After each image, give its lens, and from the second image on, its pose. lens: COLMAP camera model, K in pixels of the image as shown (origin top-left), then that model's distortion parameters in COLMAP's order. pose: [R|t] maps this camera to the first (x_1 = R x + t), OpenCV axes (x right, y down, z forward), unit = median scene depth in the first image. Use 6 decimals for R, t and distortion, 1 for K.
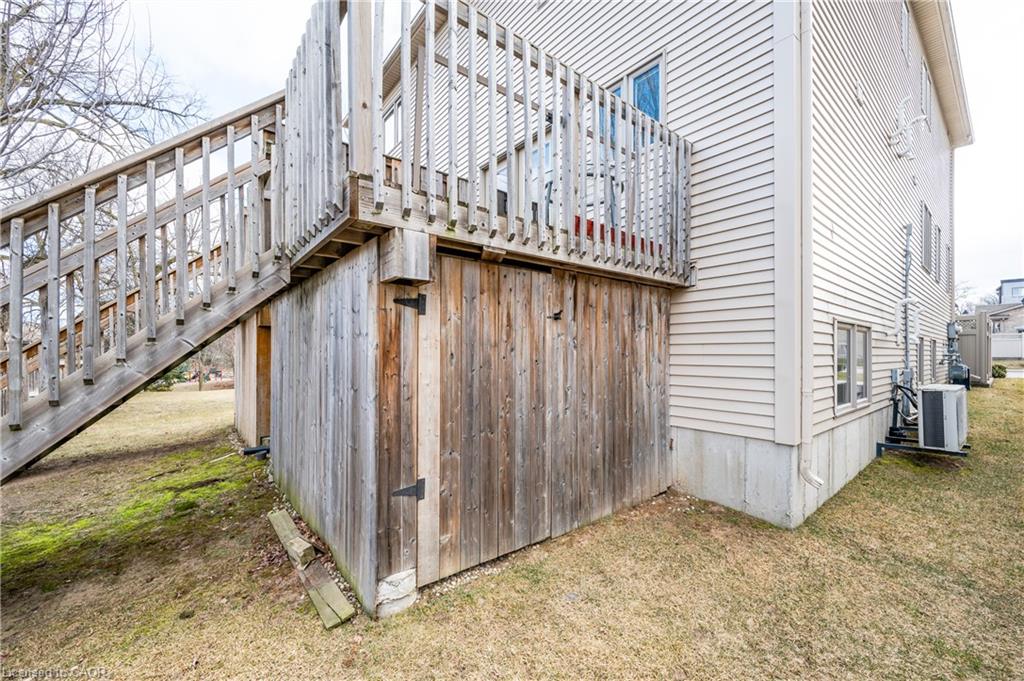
lens RADIAL K [[418.6, 0, 525.9], [0, 418.6, 354.4], [0, 0, 1]] dist [-0.001886, -0.000186]
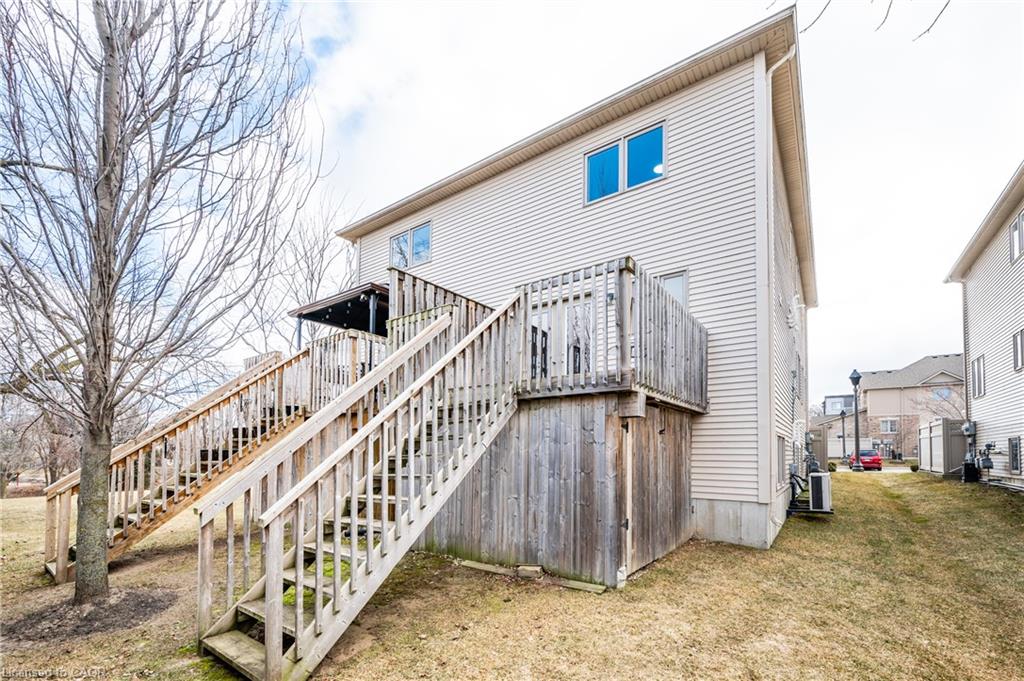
lens RADIAL K [[418.6, 0, 544.2], [0, 418.6, 439.7], [0, 0, 1]] dist [-0.001886, -0.000186]
pose [[0.966746, 0.015384, 0.255274, -0.668056], [-0.007826, 0.999501, -0.030597, -0.001174], [-0.255618, 0.027582, 0.966384, -0.456809]]
